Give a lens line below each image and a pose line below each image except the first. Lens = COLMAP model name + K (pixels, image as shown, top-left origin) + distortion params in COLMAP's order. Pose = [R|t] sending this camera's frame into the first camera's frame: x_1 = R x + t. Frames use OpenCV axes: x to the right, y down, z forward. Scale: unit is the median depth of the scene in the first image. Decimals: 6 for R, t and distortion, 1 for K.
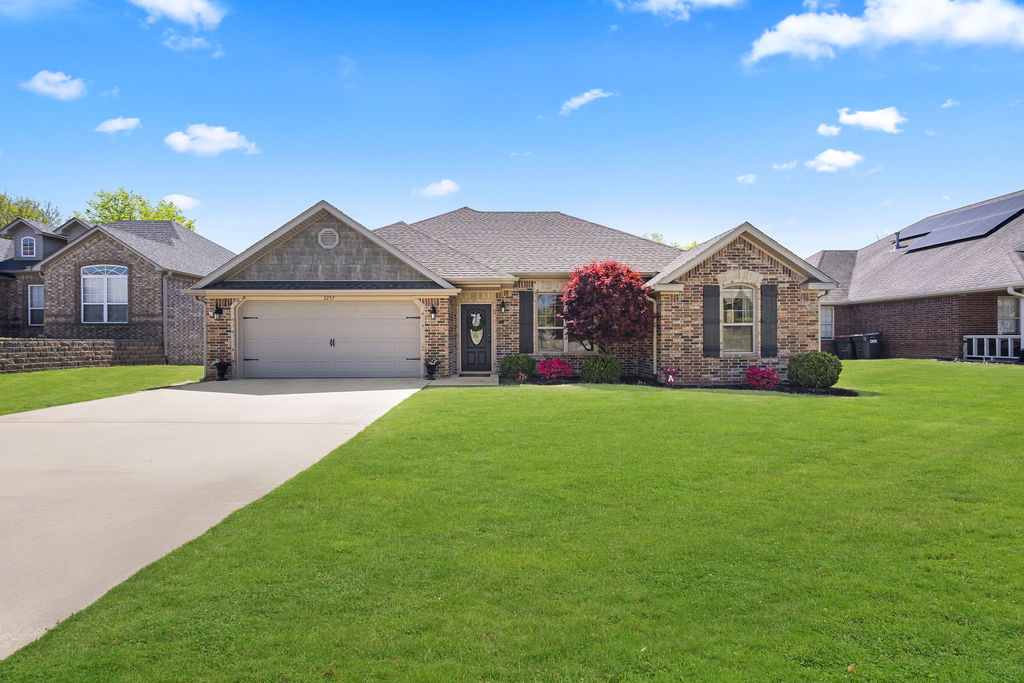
lens RADIAL K [[398.3, 0, 507.5], [0, 398.3, 337.0], [0, 0, 1]] dist [0.002049, 0.000168]
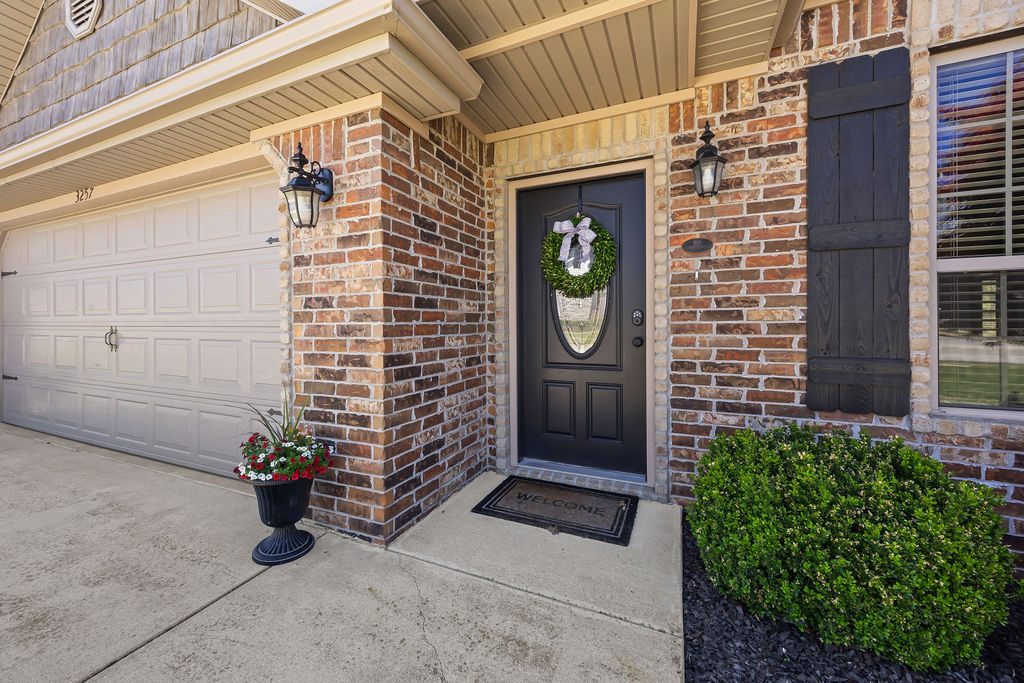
lens RADIAL K [[398.3, 0, 507.5], [0, 398.3, 337.0], [0, 0, 1]] dist [0.002049, 0.000168]
pose [[0.905843, 0.004117, -0.423593, -0.018692], [0.000527, 0.999941, 0.010844, 0.006210], [0.423613, -0.010046, 0.905788, 0.862422]]
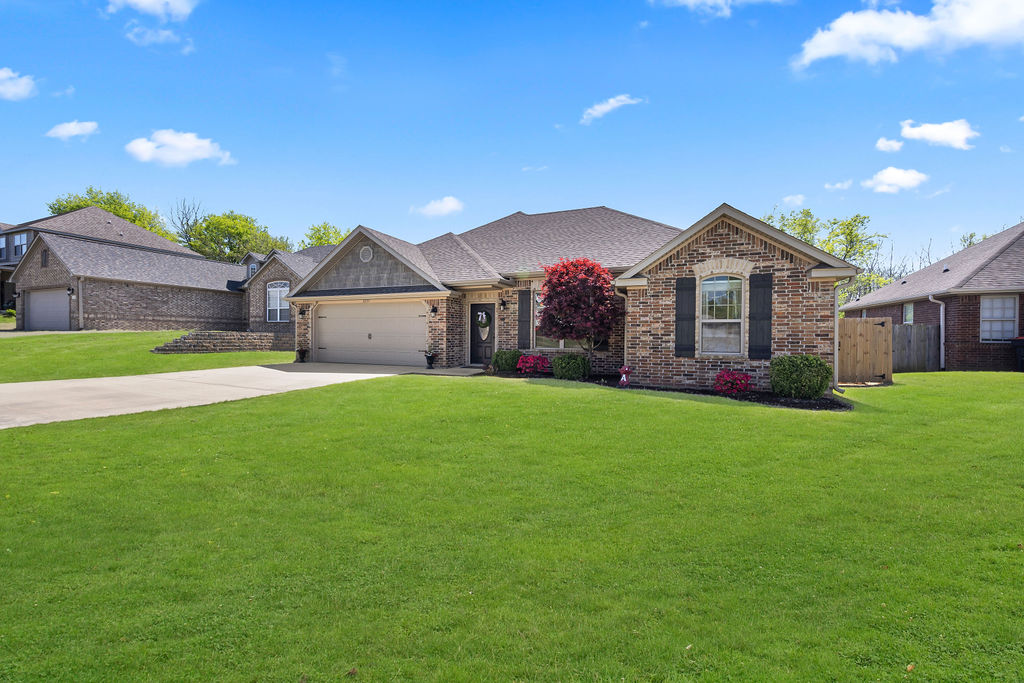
lens RADIAL K [[398.3, 0, 507.5], [0, 398.3, 337.0], [0, 0, 1]] dist [0.002049, 0.000168]
pose [[0.917915, 0.012849, -0.396570, 0.474509], [-0.010776, 0.999914, 0.007456, 0.002056], [0.396631, -0.002570, 0.917974, 0.011994]]
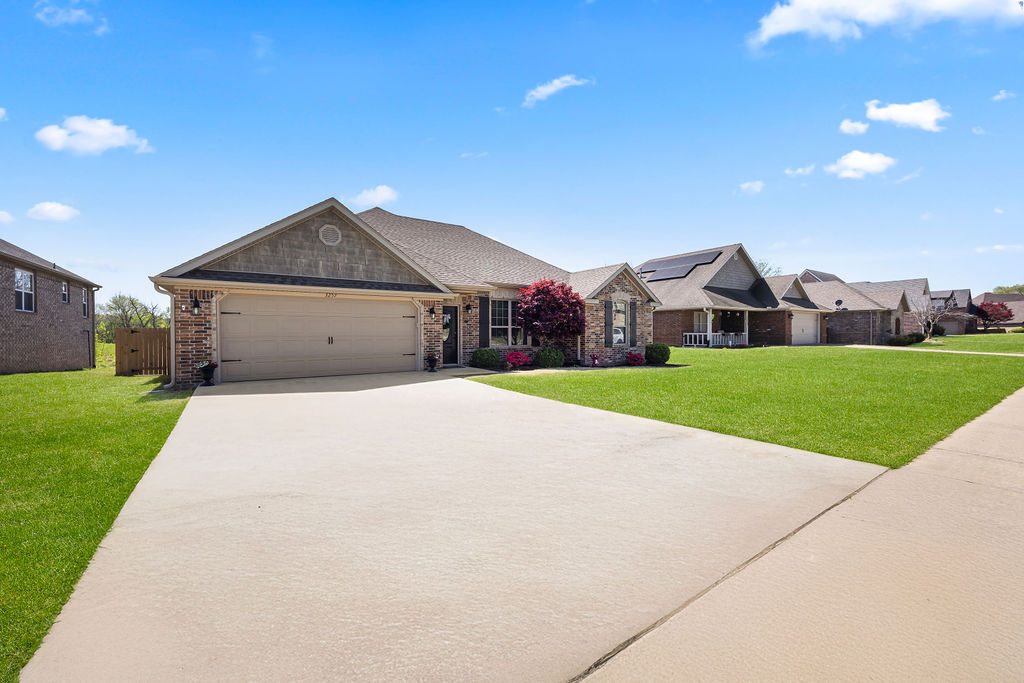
lens RADIAL K [[398.3, 0, 507.5], [0, 398.3, 337.0], [0, 0, 1]] dist [0.002049, 0.000168]
pose [[0.835990, -0.005262, 0.548720, -0.629797], [-0.001328, 0.999932, 0.011613, -0.006421], [-0.548744, -0.010437, 0.835926, -0.072654]]
